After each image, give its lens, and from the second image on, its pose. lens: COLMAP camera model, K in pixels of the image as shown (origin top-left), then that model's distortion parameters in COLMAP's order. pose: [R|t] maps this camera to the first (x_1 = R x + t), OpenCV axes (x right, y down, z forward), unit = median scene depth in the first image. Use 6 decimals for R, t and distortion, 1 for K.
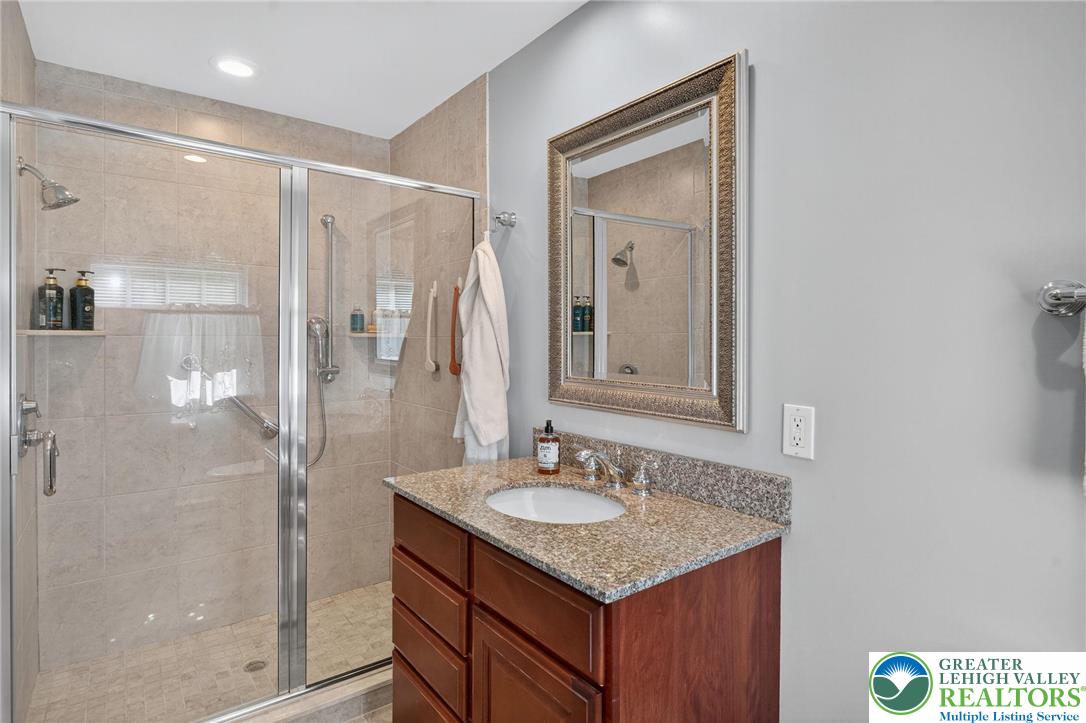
lens RADIAL K [[567.3, 0, 541.2], [0, 567.3, 348.6], [0, 0, 1]] dist [-0.002604, -0.000482]
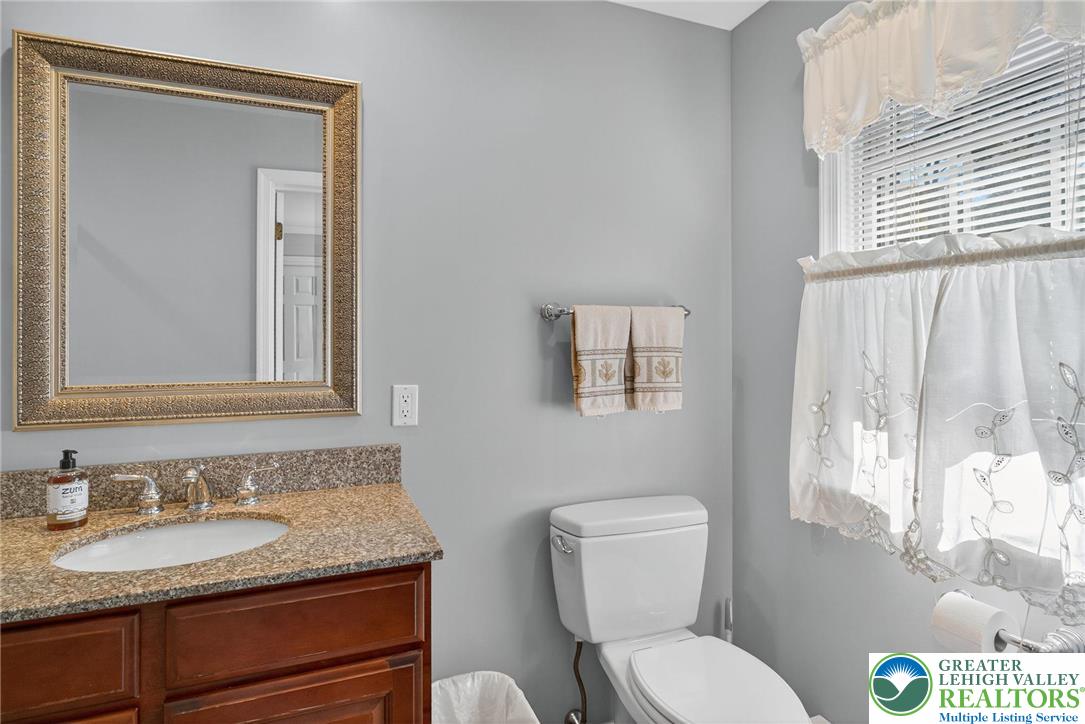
lens RADIAL K [[562.1, 0, 541.4], [0, 562.1, 340.9], [0, 0, 1]] dist [0.000390, 0.000467]
pose [[0.278210, -0.002925, 0.960516, -0.609182], [0.023657, 0.999713, -0.003808, 0.012348], [-0.960229, 0.023783, 0.278200, 0.320914]]
